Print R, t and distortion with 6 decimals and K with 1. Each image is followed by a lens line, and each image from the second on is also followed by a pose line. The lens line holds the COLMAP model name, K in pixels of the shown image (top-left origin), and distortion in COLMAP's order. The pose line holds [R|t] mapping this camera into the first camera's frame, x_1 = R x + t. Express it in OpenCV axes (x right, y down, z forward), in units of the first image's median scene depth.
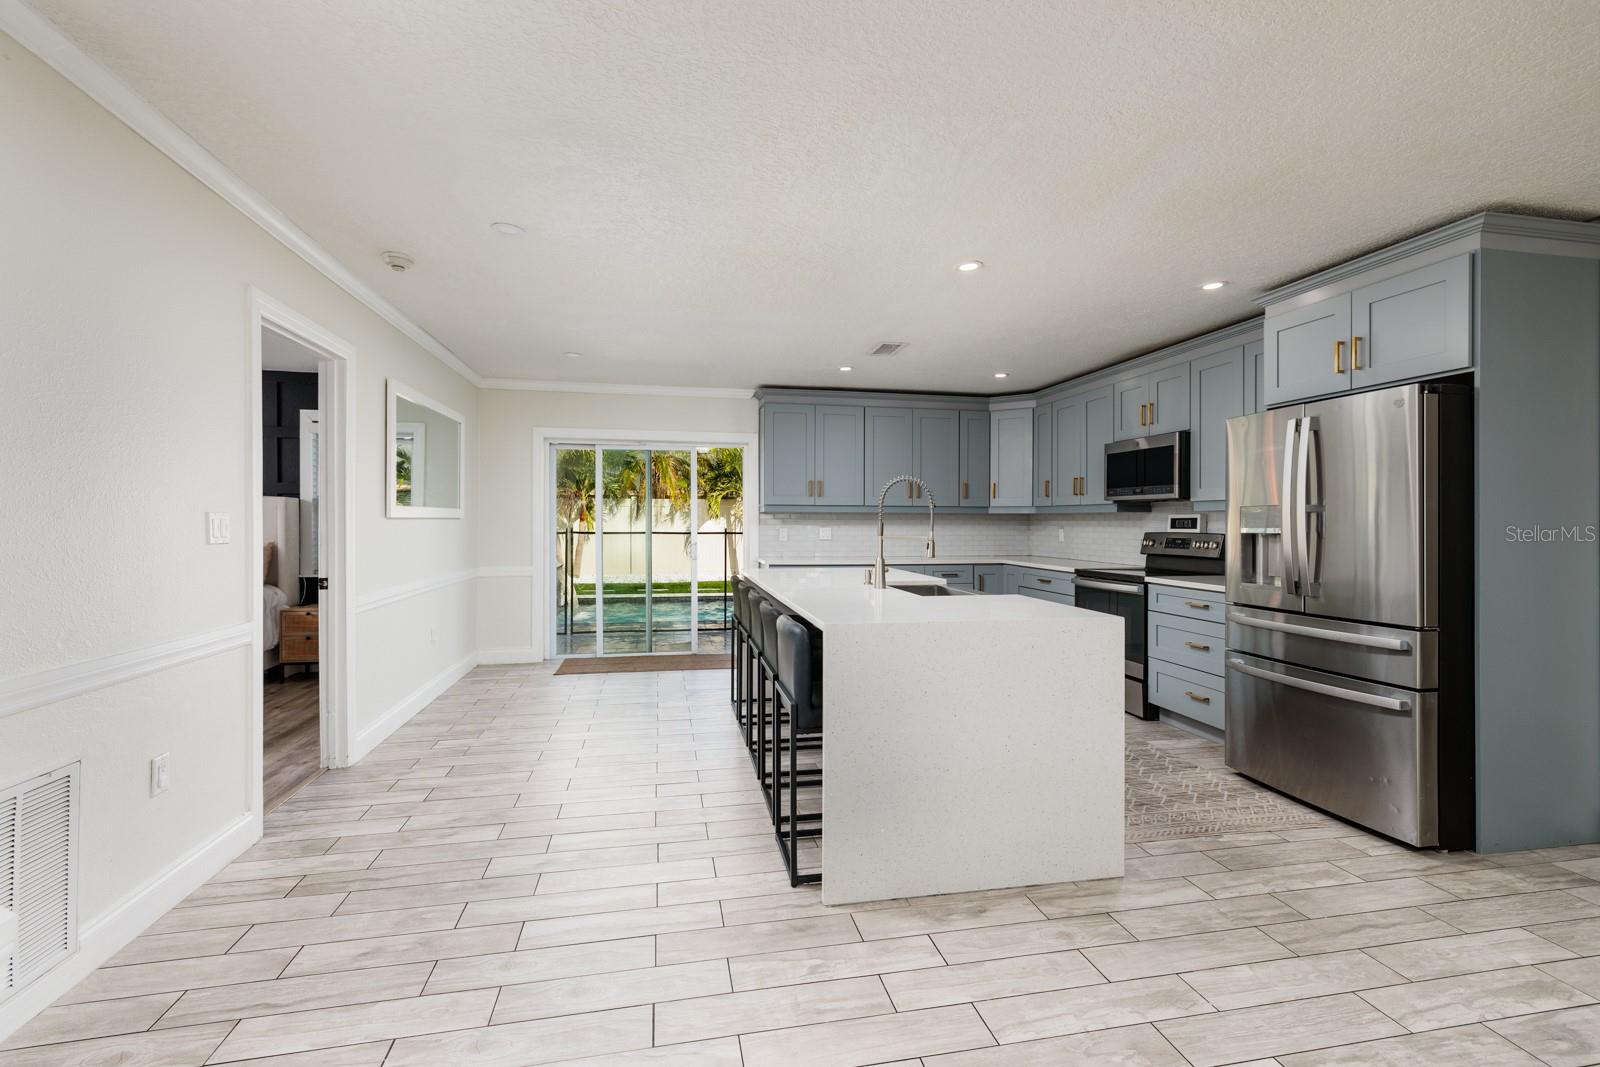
lens RADIAL K [[691.6, 0, 801.5], [0, 691.6, 522.0], [0, 0, 1]] dist [-0.000875, 0.000393]
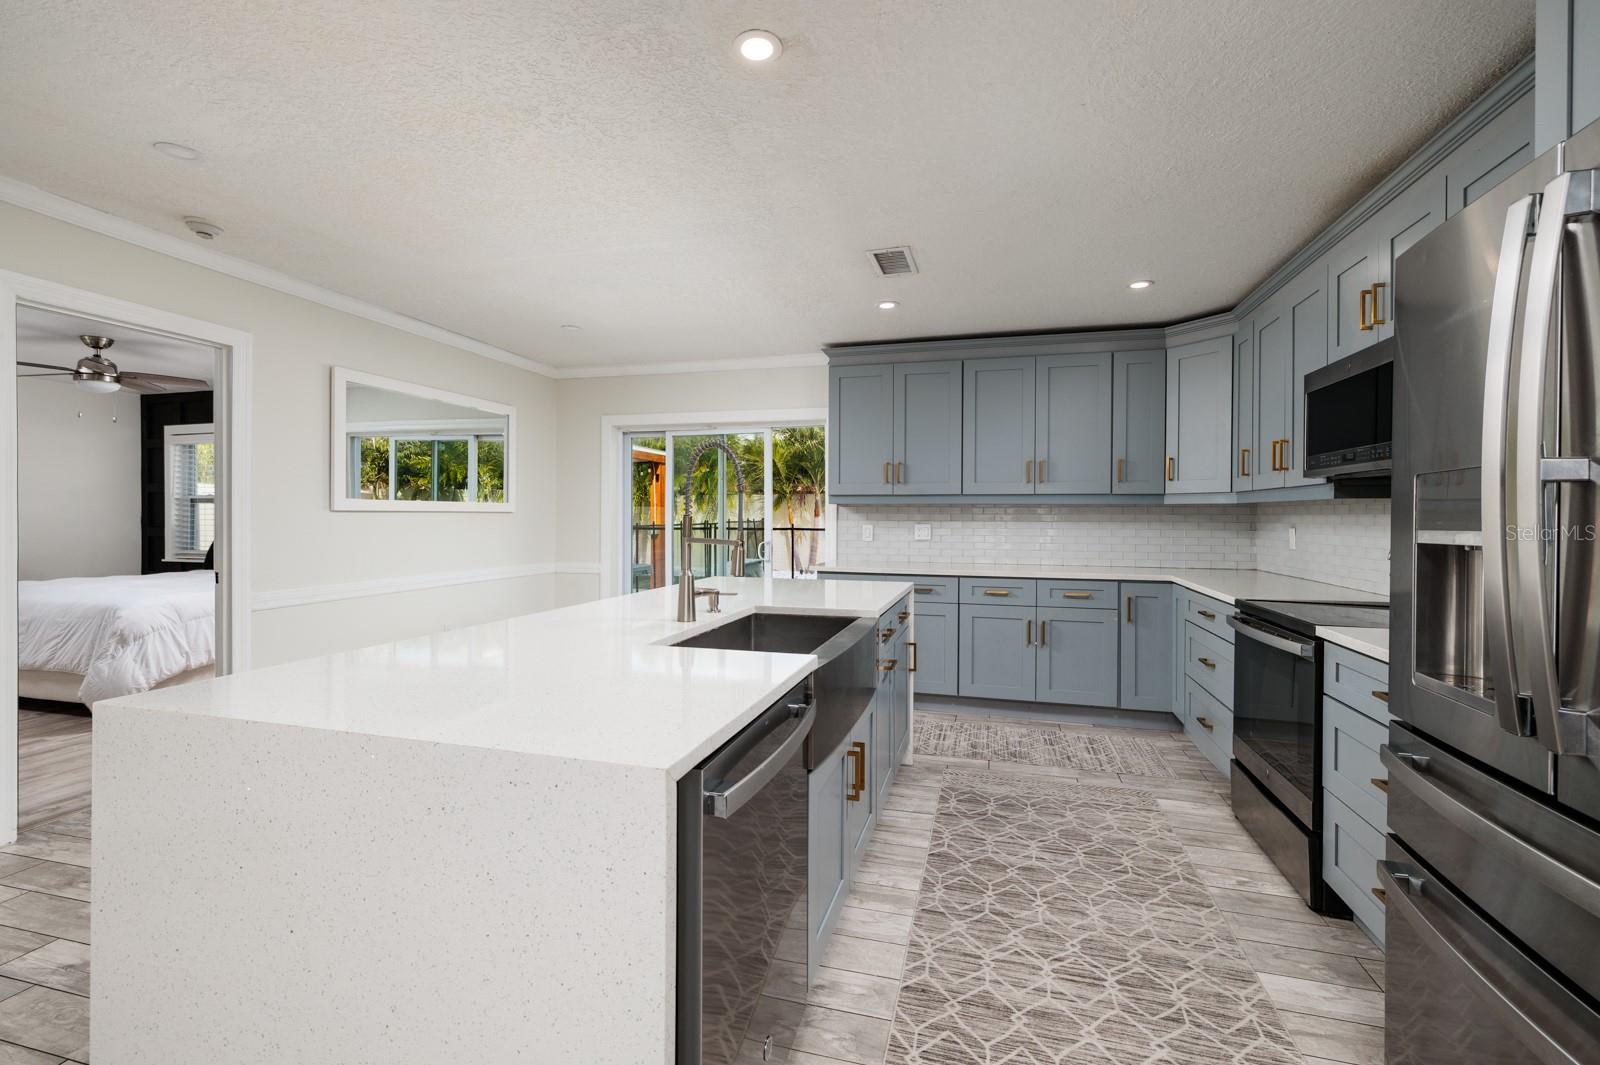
lens RADIAL K [[691.6, 0, 803.4], [0, 691.6, 521.2], [0, 0, 1]] dist [-0.000875, 0.000393]
pose [[0.894412, 0.004465, -0.447221, 0.324437], [-0.002682, 0.999986, 0.004621, 0.002123], [0.447235, -0.002934, 0.894412, 0.325673]]
